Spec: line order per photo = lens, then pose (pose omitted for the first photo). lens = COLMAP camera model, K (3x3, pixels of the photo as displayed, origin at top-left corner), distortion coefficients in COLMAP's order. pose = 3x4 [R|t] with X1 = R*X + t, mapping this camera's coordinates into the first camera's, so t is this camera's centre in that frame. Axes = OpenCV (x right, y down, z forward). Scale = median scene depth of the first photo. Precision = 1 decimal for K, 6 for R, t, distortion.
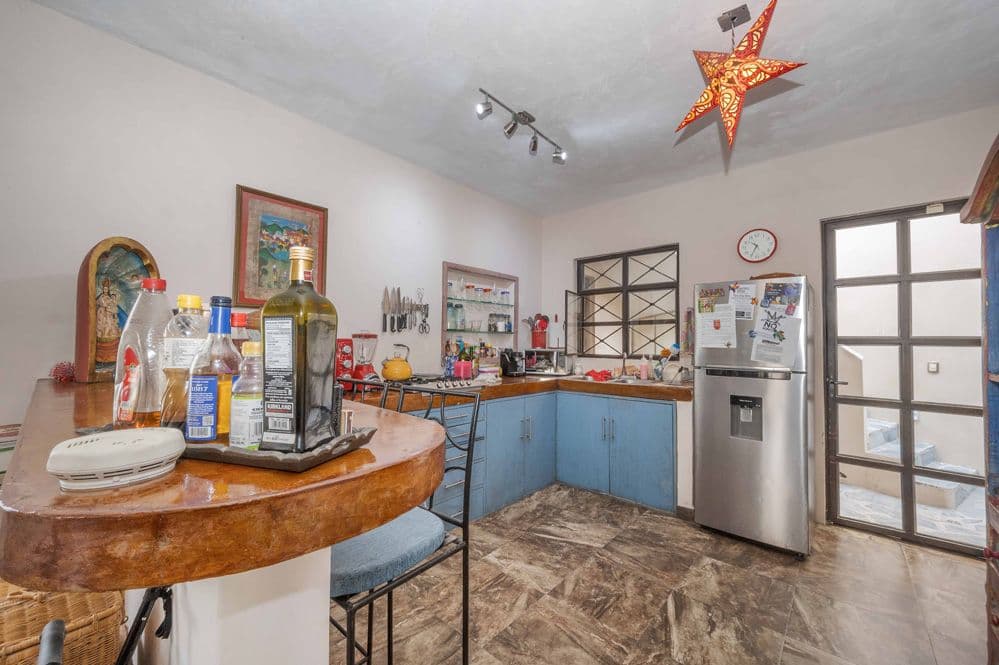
lens RADIAL K [[401.3, 0, 505.4], [0, 401.3, 330.2], [0, 0, 1]] dist [-0.000766, -0.000250]
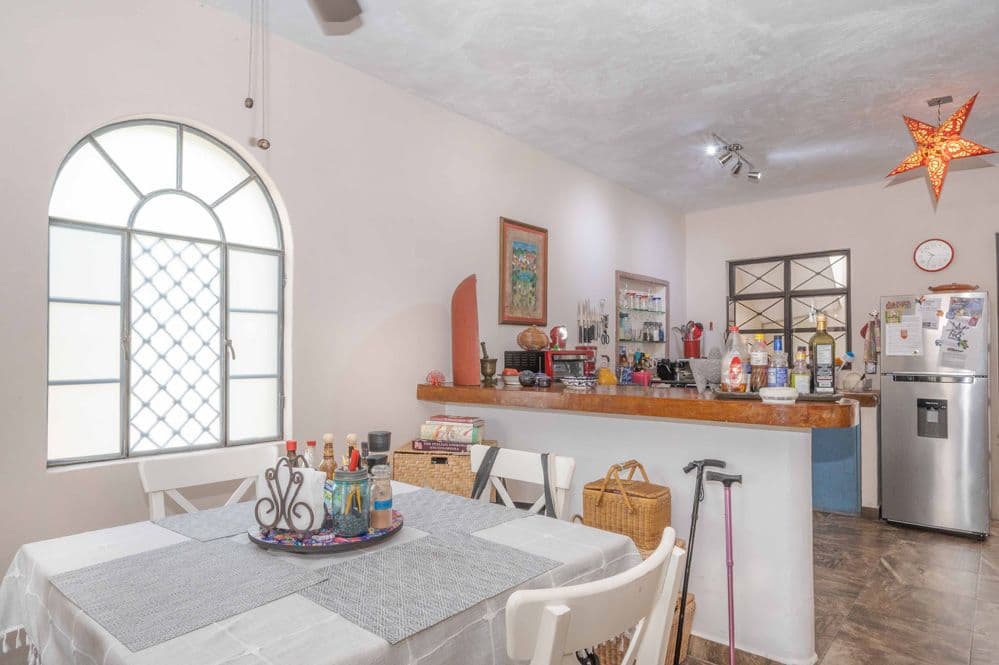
lens RADIAL K [[623.0, 0, 499.4], [0, 623.0, 340.6], [0, 0, 1]] dist [-0.003178, -0.001261]
pose [[0.999813, -0.008462, 0.017371, -0.578760], [0.008239, 0.999884, 0.012837, -0.026568], [-0.017477, -0.012691, 0.999767, -0.642312]]
